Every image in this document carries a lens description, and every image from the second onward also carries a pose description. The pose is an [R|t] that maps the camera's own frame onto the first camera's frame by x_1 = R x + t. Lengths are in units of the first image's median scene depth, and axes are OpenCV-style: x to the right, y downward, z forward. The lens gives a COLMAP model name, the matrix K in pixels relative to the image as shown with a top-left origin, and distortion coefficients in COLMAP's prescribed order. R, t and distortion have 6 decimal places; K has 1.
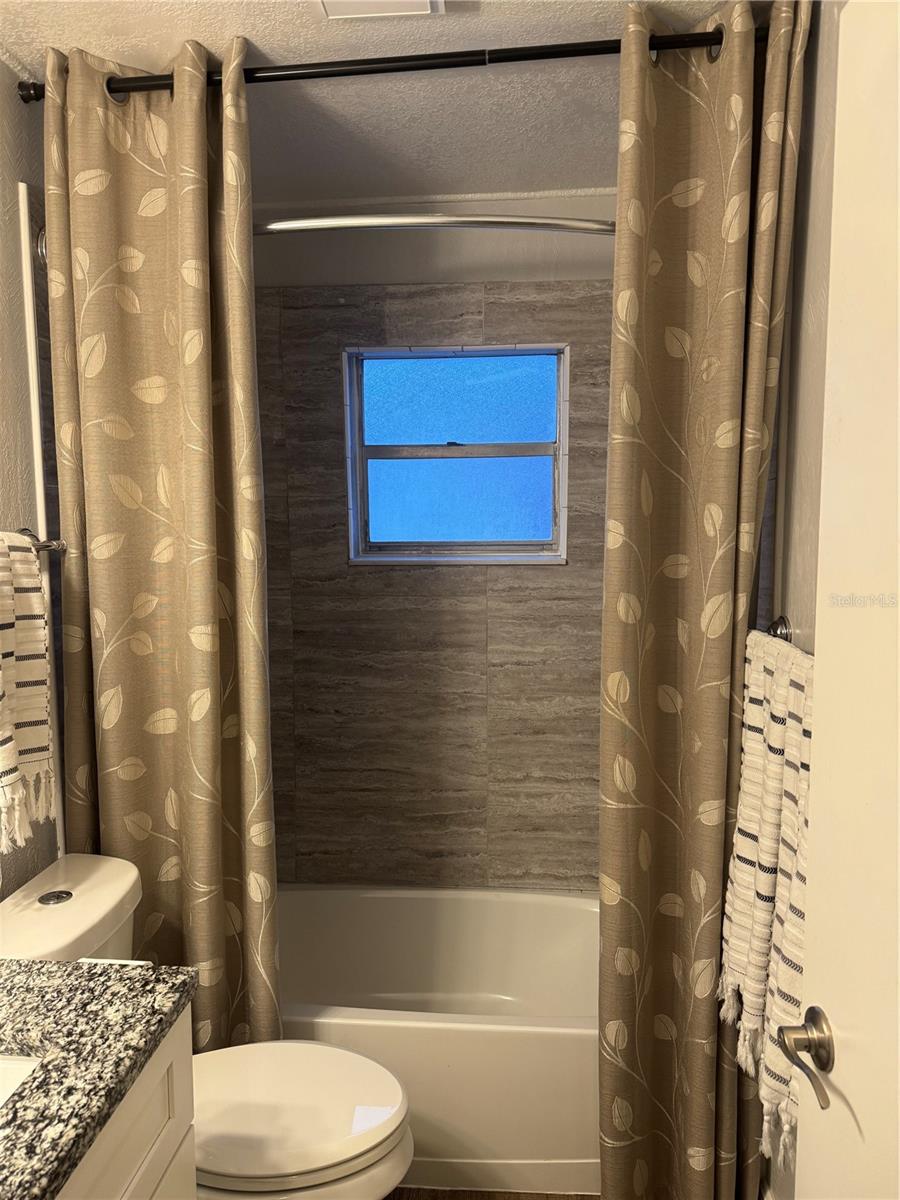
lens RADIAL K [[856.5, 0, 450.0], [0, 856.5, 600.0], [0, 0, 1]] dist [-0.017268, -0.002595]
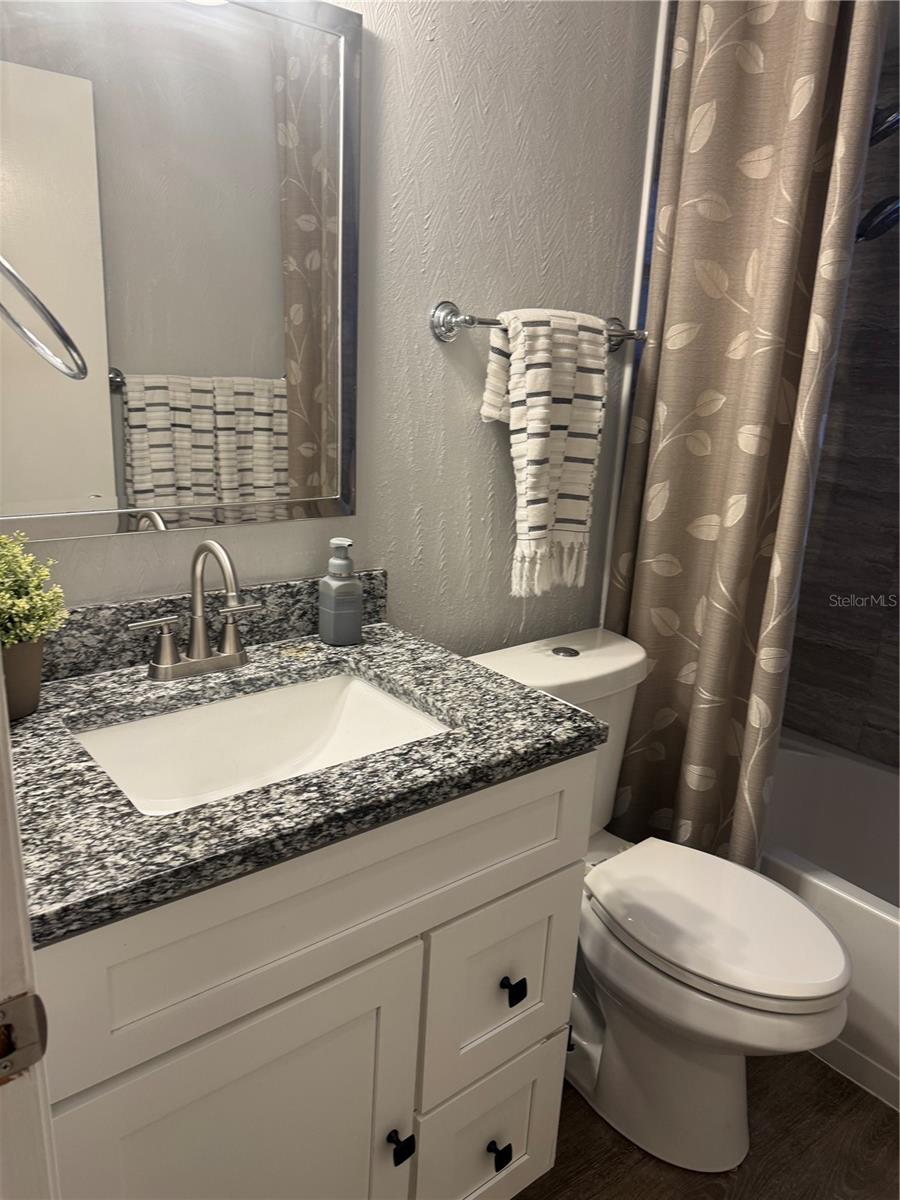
lens RADIAL K [[833.3, 0, 445.3], [0, 833.3, 617.3], [0, 0, 1]] dist [0.119436, -0.180900]
pose [[0.684470, 0.248228, -0.685480, 0.186563], [-0.125583, 0.966340, 0.224536, 0.073578], [0.718143, -0.067604, 0.692604, 0.109921]]
